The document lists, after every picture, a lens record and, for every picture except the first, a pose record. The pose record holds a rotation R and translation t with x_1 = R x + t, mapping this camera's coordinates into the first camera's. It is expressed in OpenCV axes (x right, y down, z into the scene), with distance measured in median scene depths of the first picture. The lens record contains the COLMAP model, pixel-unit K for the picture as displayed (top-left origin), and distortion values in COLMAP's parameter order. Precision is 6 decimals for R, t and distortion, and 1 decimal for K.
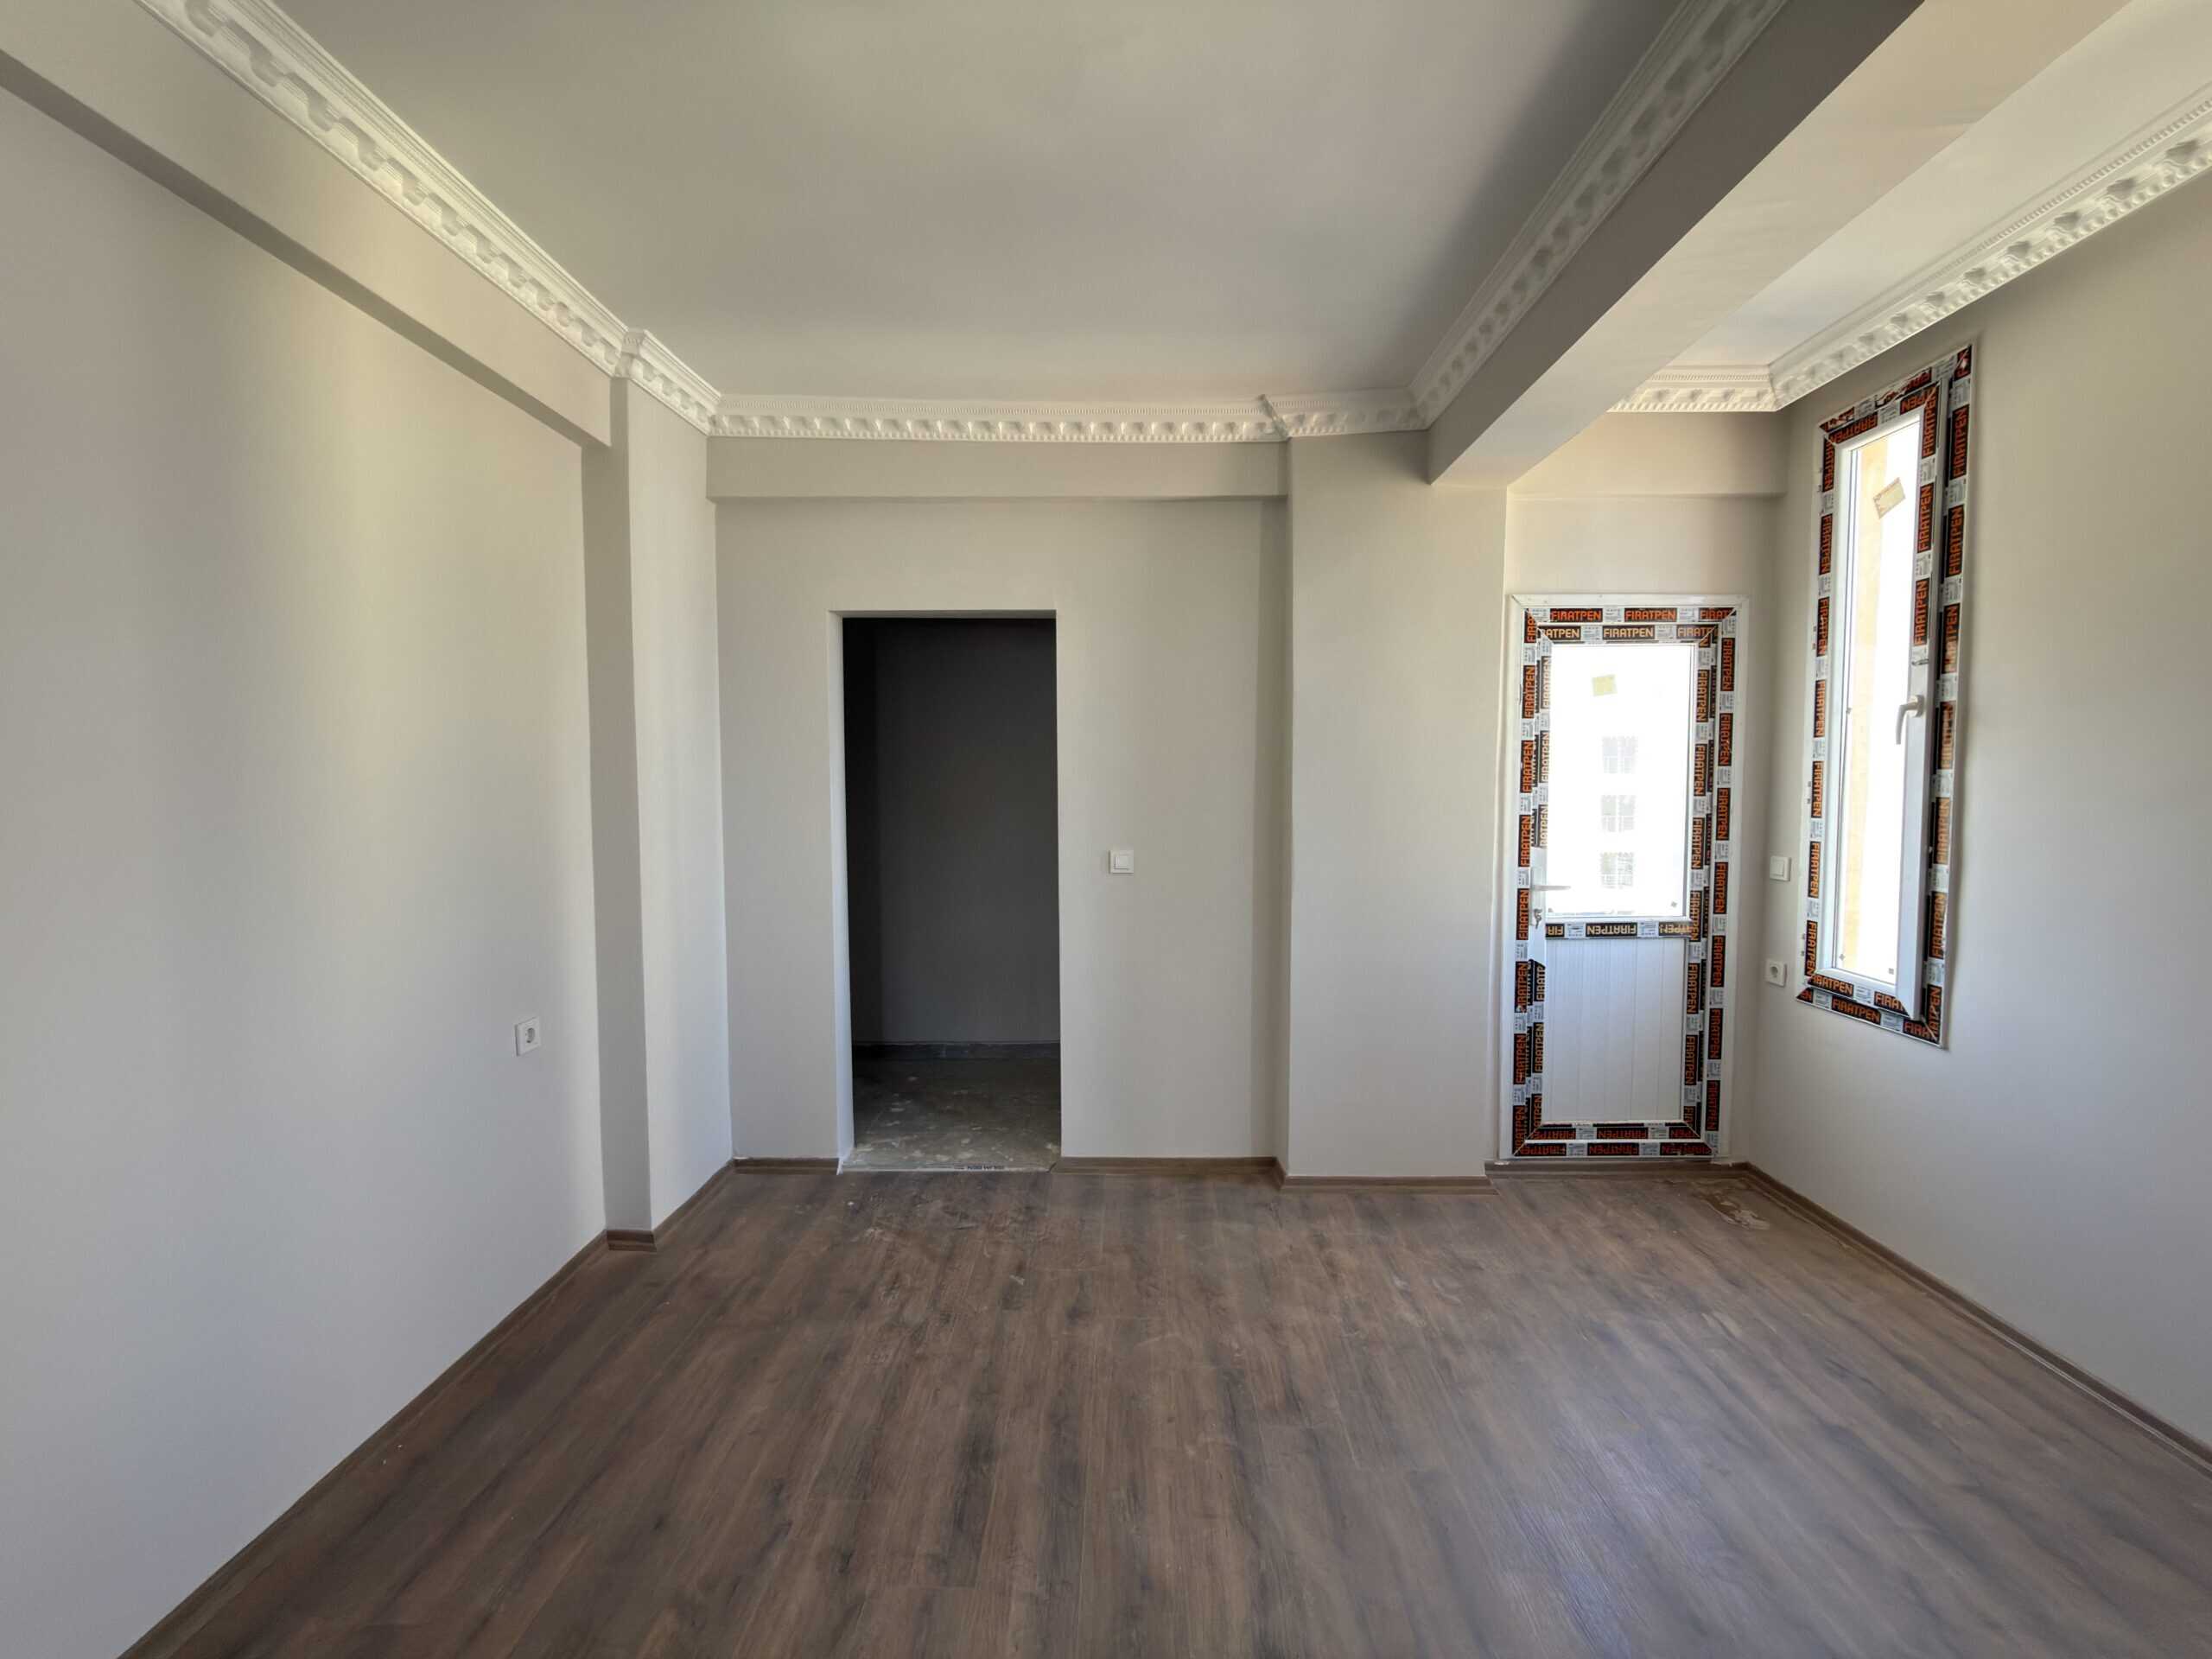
lens RADIAL K [[876.7, 0, 1113.6], [0, 876.7, 827.0], [0, 0, 1]] dist [-0.001768, -0.000269]
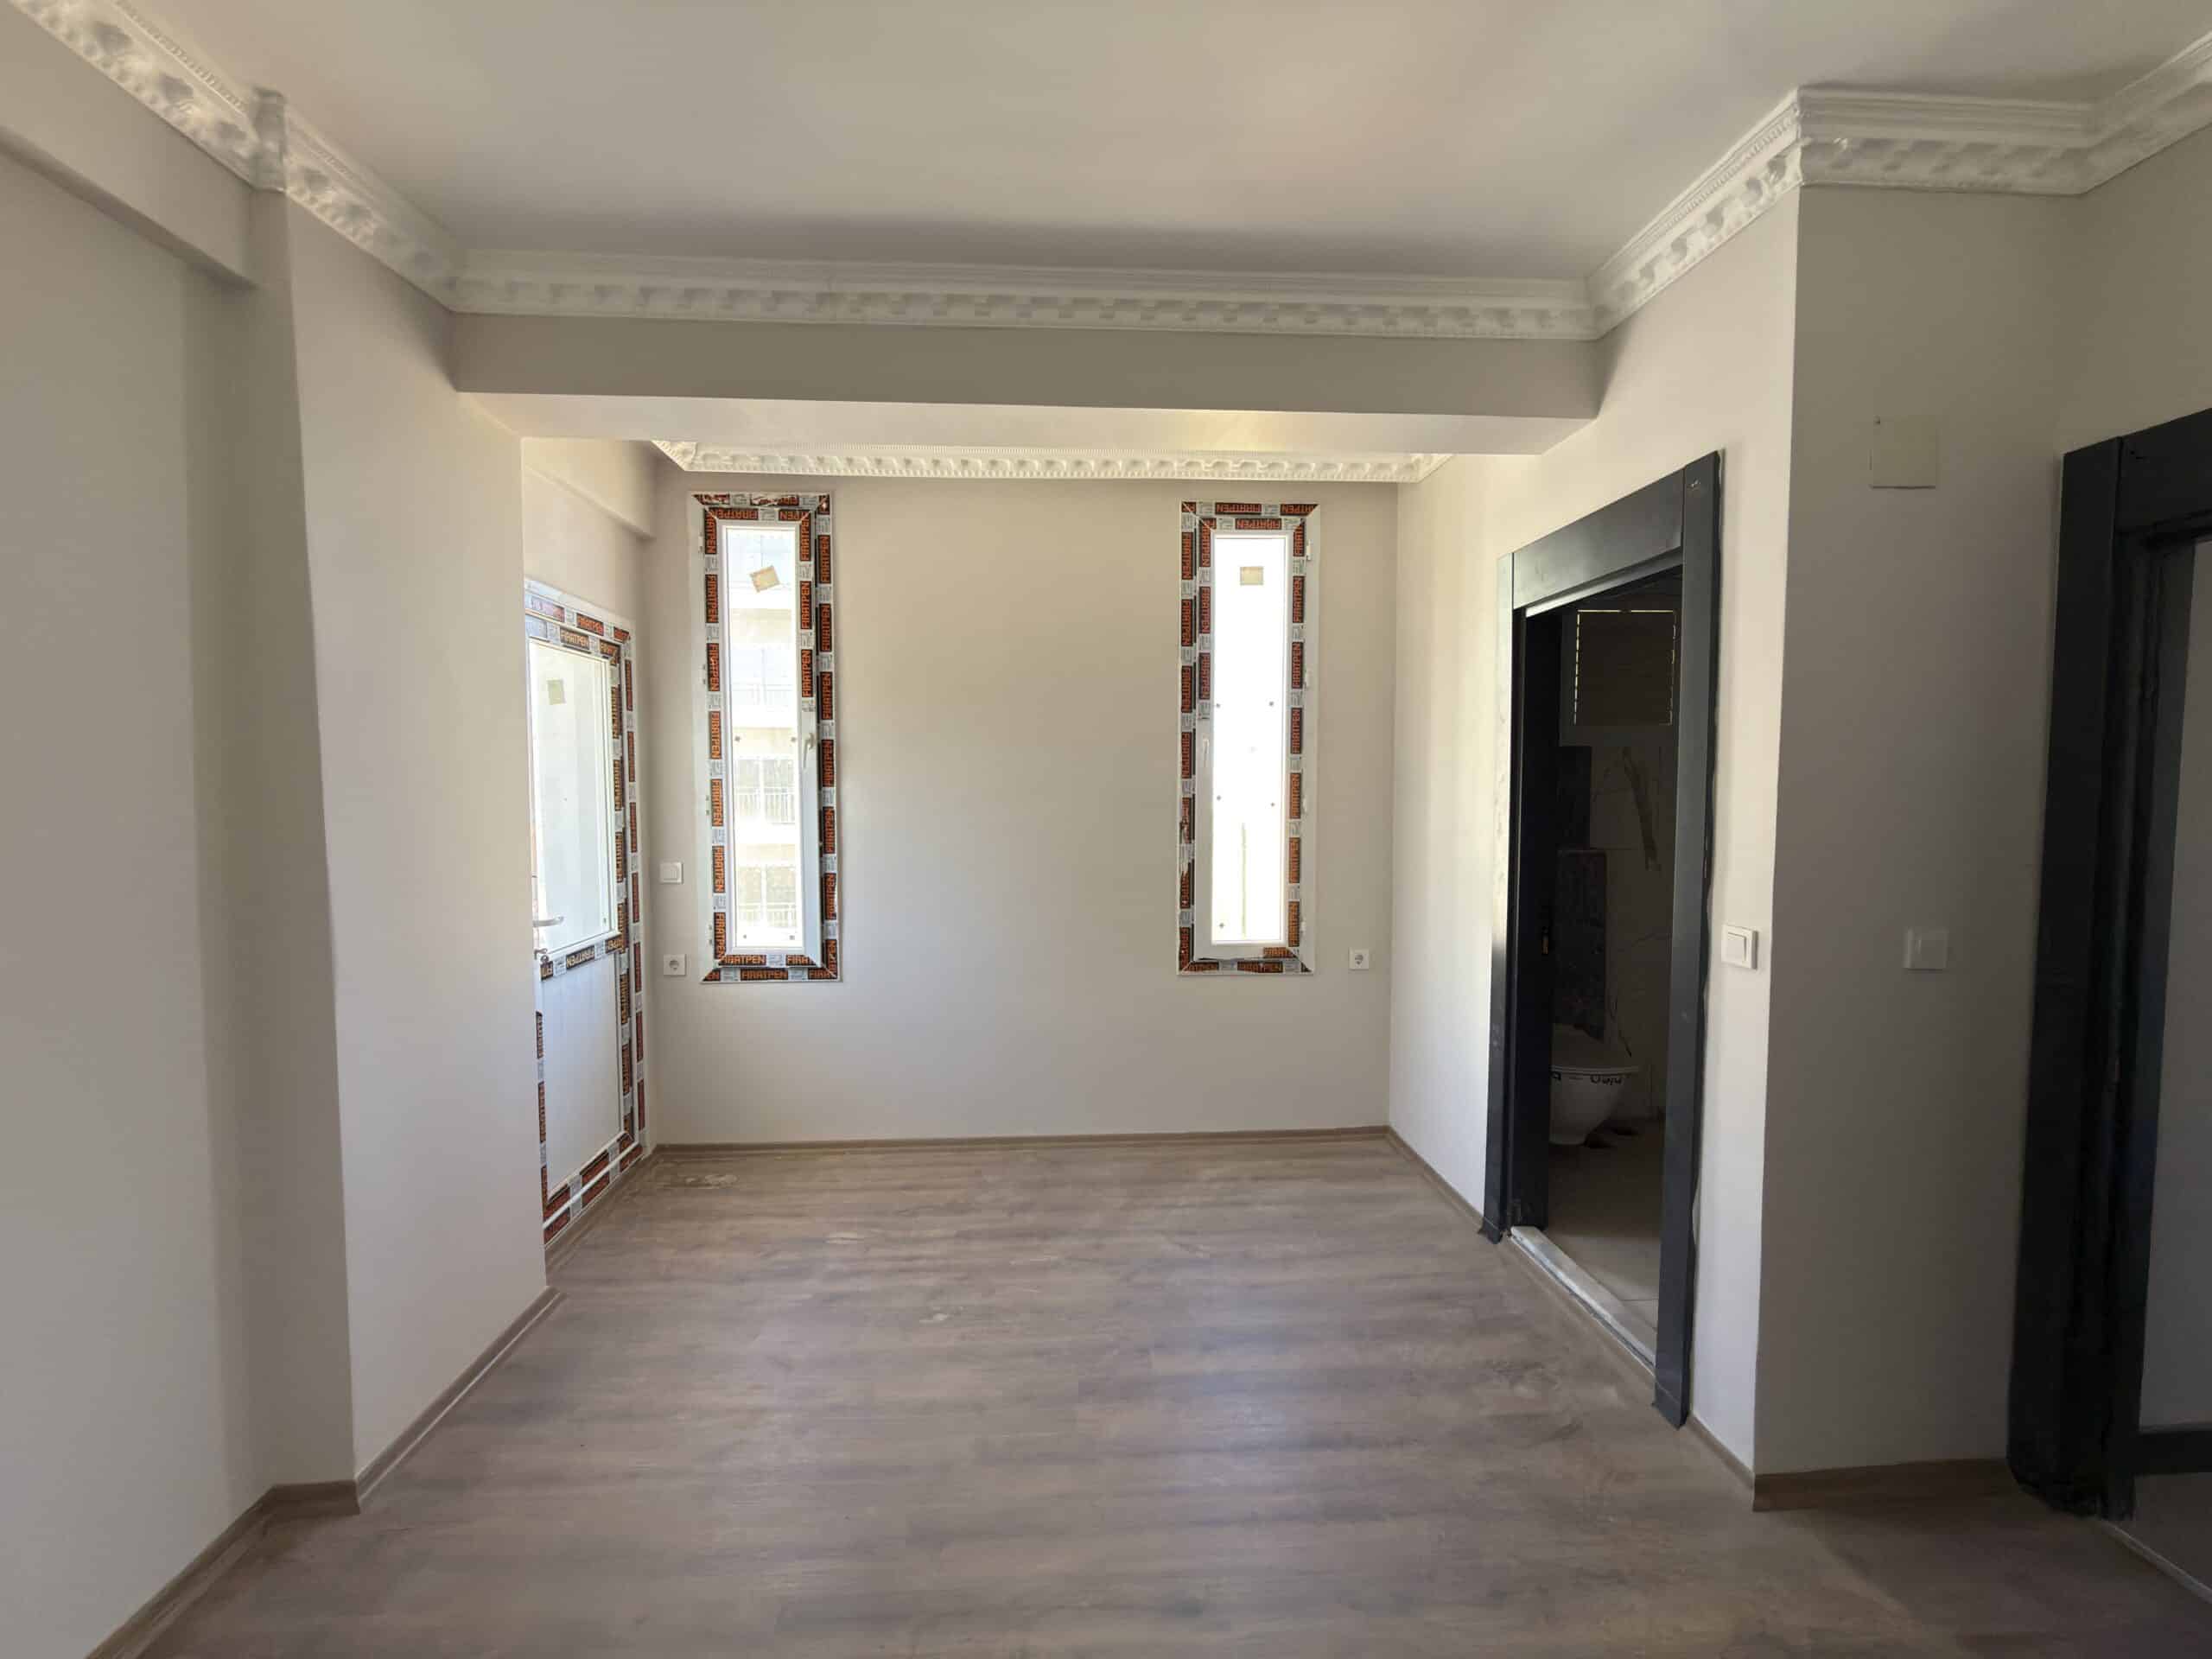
lens RADIAL K [[876.7, 0, 1100.5], [0, 876.7, 827.4], [0, 0, 1]] dist [-0.001768, -0.000269]
pose [[-0.072342, -0.044091, 0.996405, -0.445380], [0.053873, 0.997391, 0.048046, -0.039597], [-0.995924, 0.057155, -0.069778, 0.580256]]
